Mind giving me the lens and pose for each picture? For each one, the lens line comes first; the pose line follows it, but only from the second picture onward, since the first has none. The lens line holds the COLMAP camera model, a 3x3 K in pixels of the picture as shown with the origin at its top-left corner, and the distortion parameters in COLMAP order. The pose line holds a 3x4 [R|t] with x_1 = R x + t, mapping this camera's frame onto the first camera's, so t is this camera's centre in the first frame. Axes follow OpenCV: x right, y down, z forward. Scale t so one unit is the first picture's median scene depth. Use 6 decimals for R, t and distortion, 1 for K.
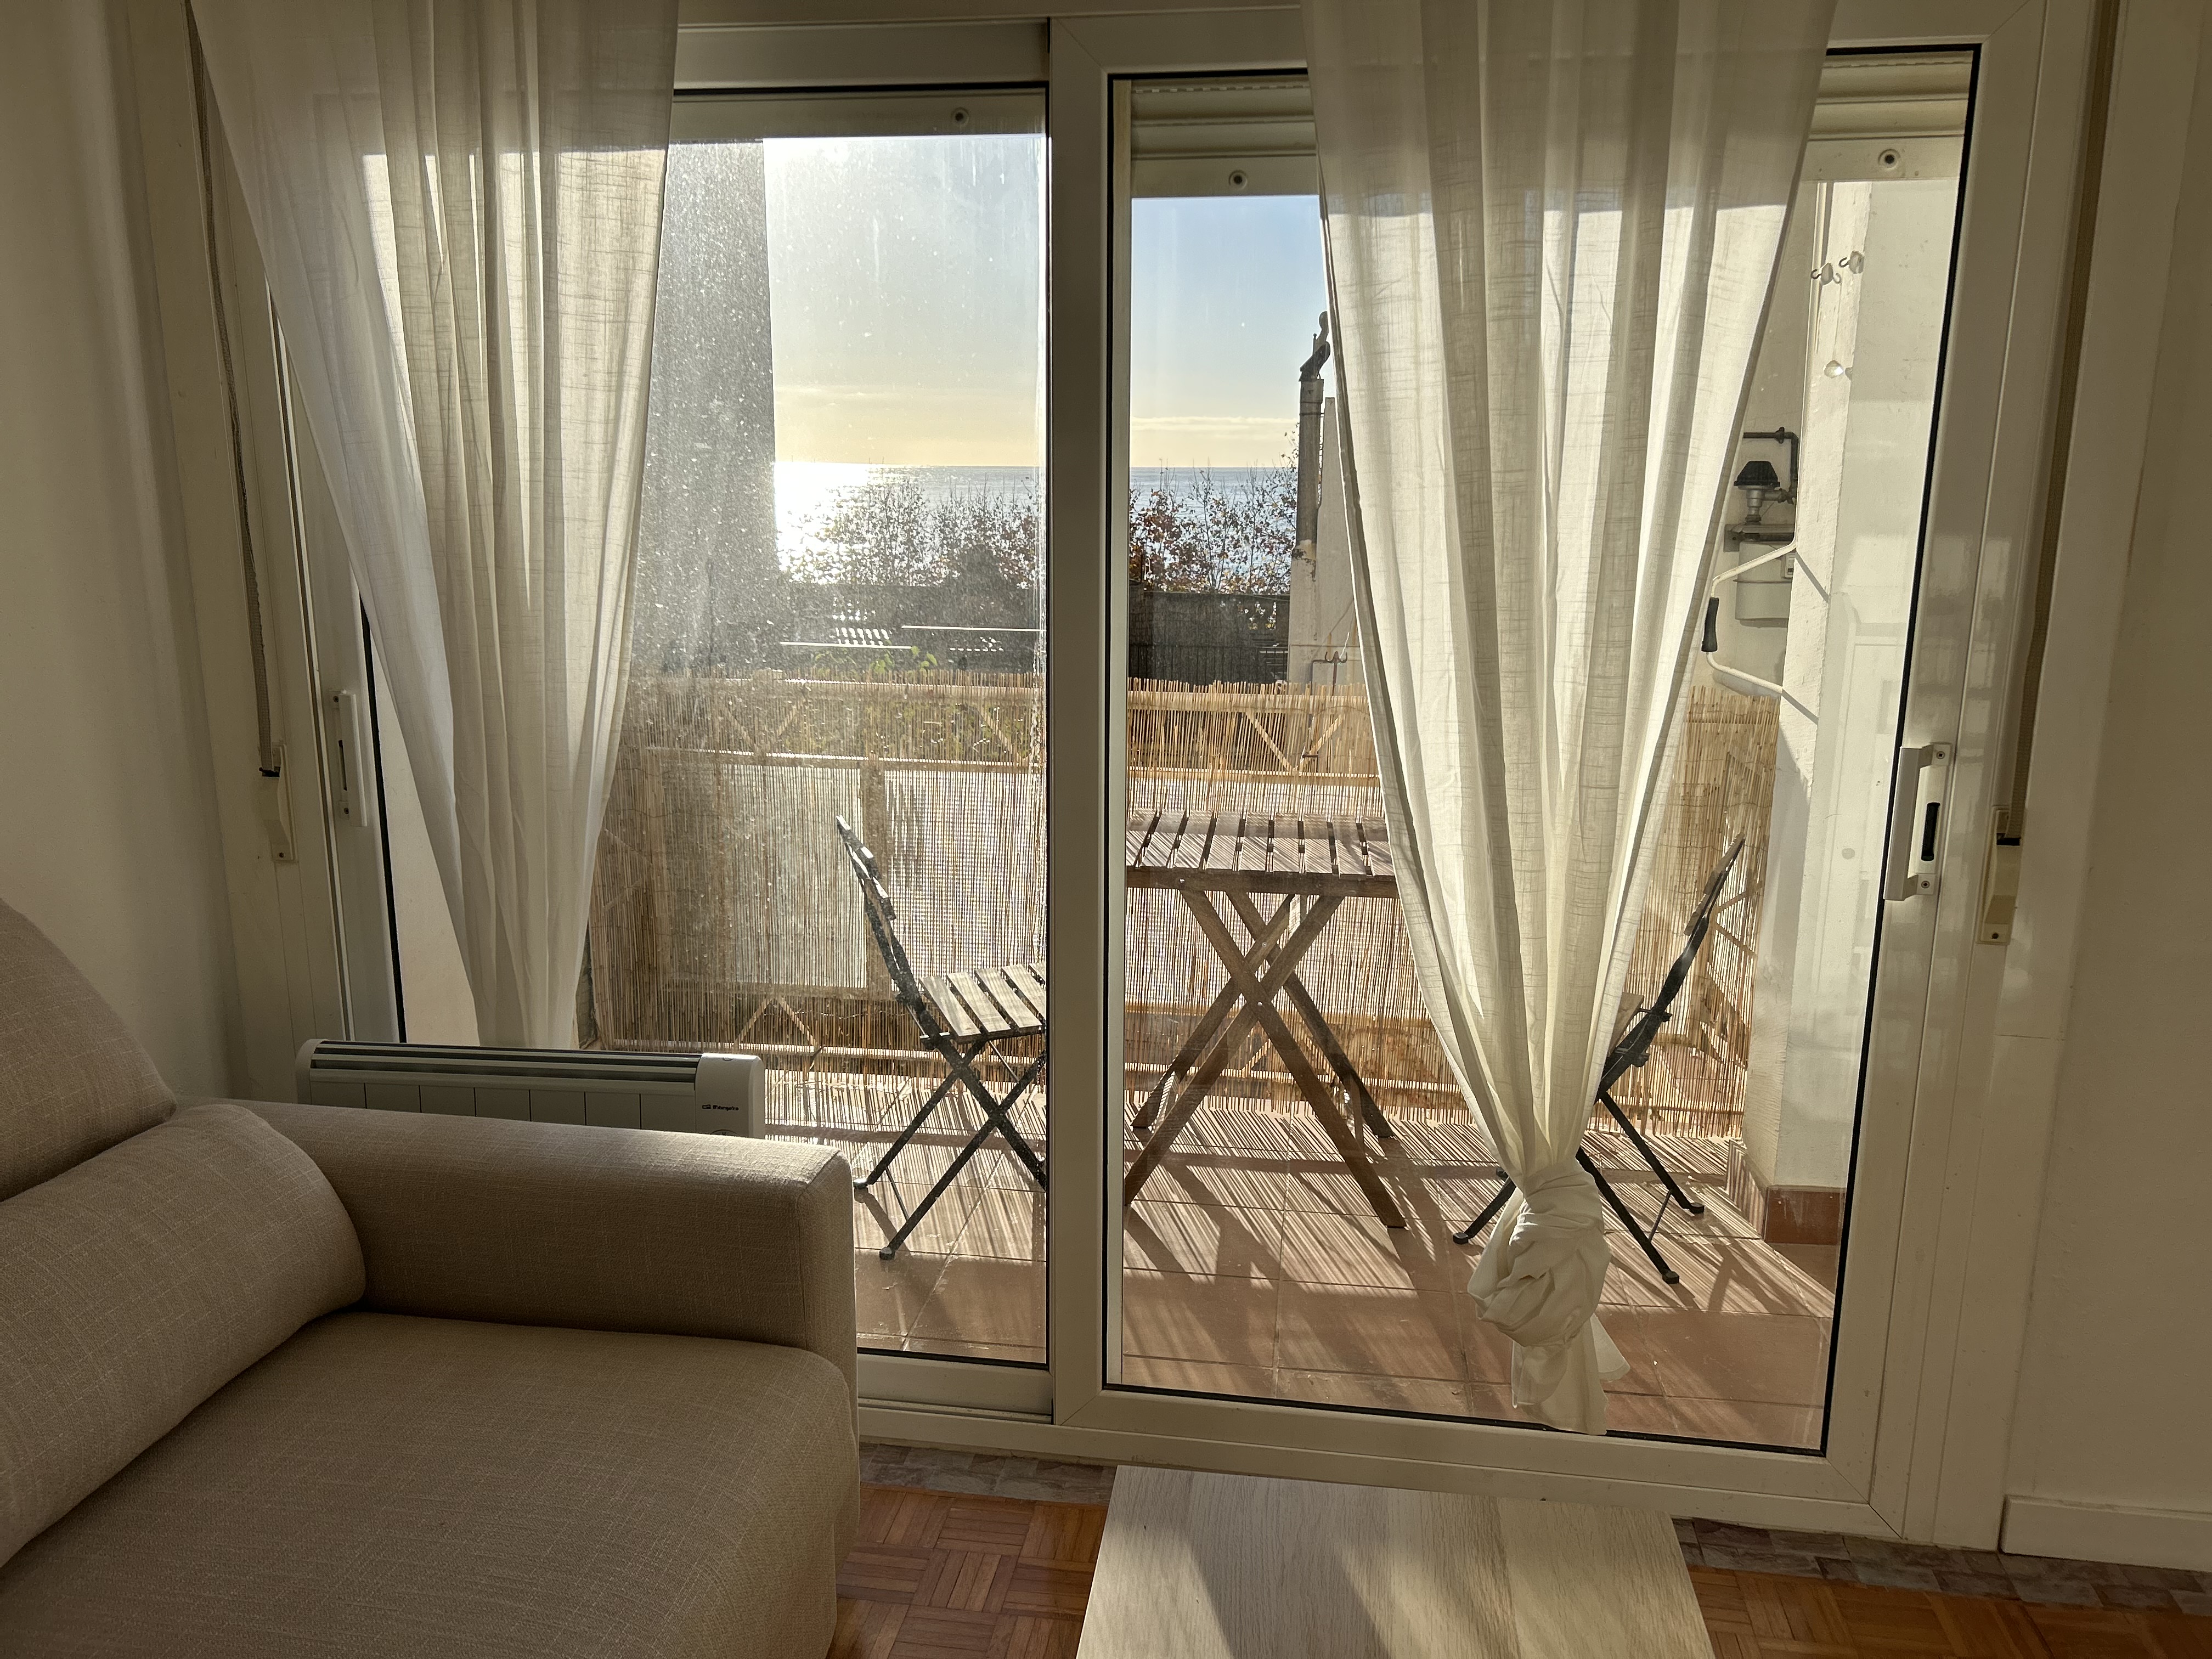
lens RADIAL K [[1669.3, 0, 1102.6], [0, 1669.3, 847.3], [0, 0, 1]] dist [0.021839, -0.027709]
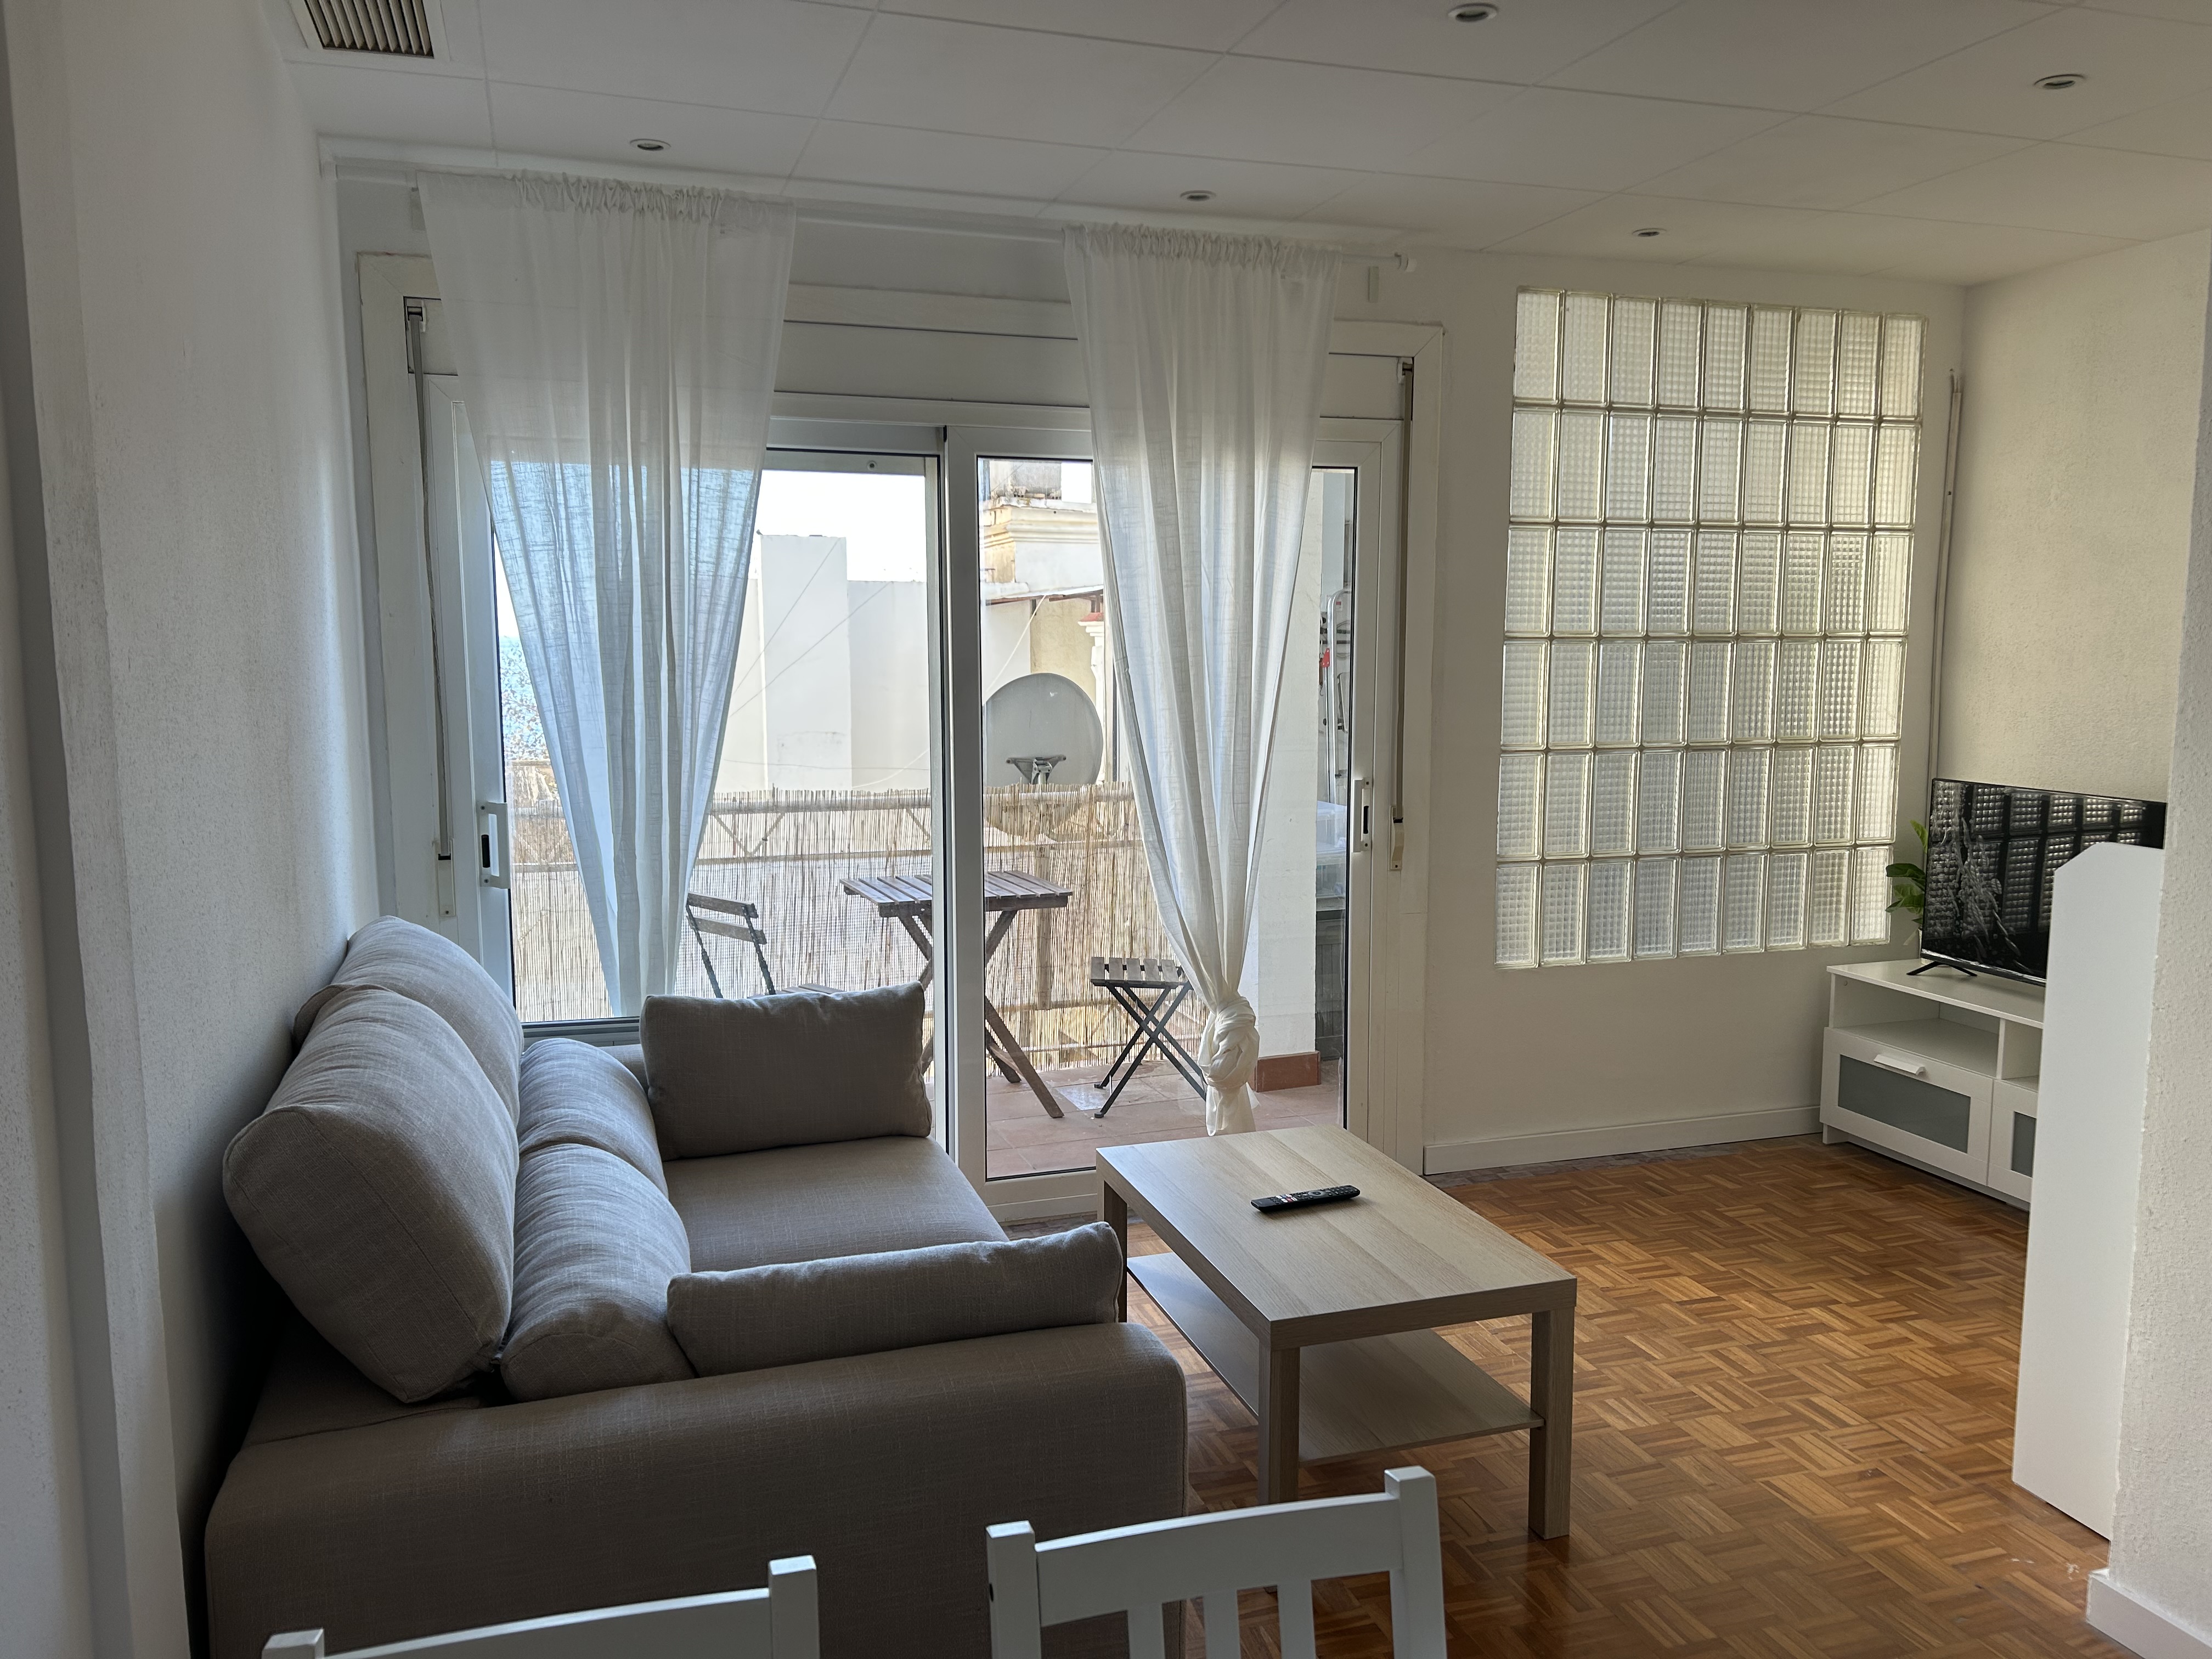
lens RADIAL K [[1669.3, 0, 1109.2], [0, 1669.3, 828.2], [0, 0, 1]] dist [0.021839, -0.027709]
pose [[0.890077, -0.054629, 0.452525, -0.416856], [0.103798, 0.991000, -0.084528, 0.080970], [-0.443835, 0.122208, 0.887736, -0.404998]]
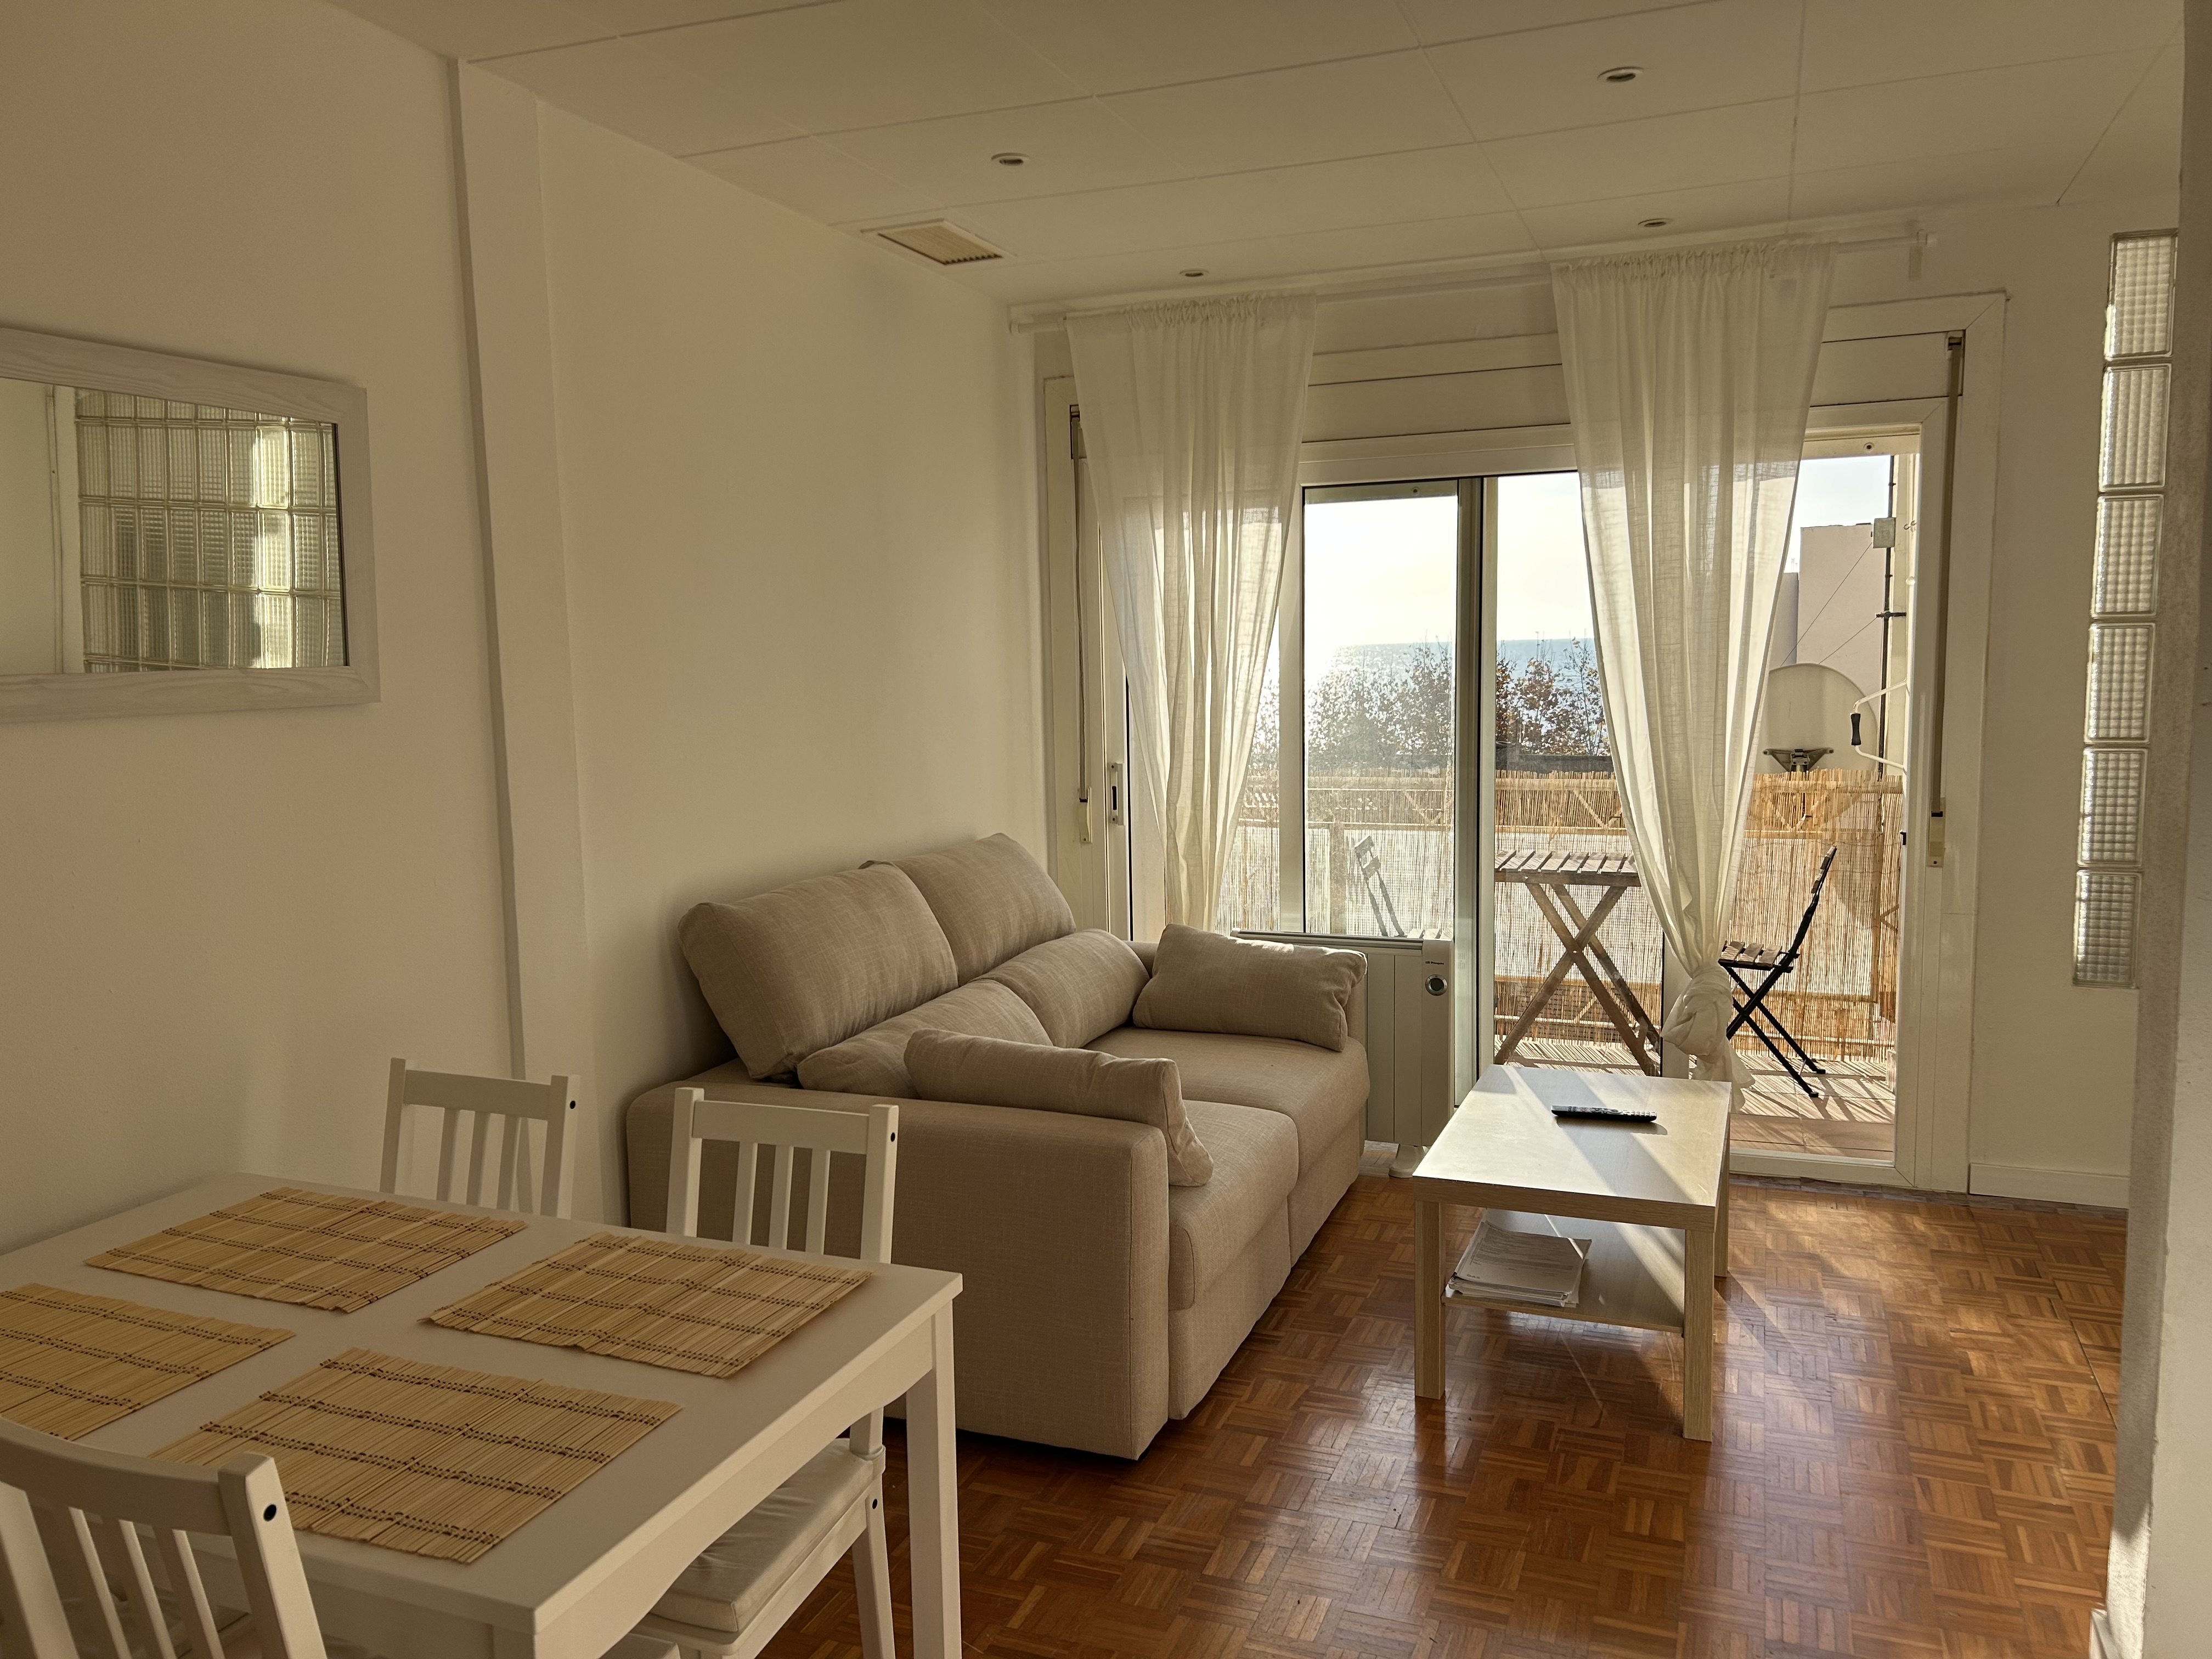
lens RADIAL K [[1669.3, 0, 1047.7], [0, 1669.3, 830.6], [0, 0, 1]] dist [0.021839, -0.027709]
pose [[0.968377, 0.003315, -0.249470, -0.003134], [-0.031483, 0.993542, -0.109005, 0.150276], [0.247498, 0.113412, 0.962228, -0.685589]]
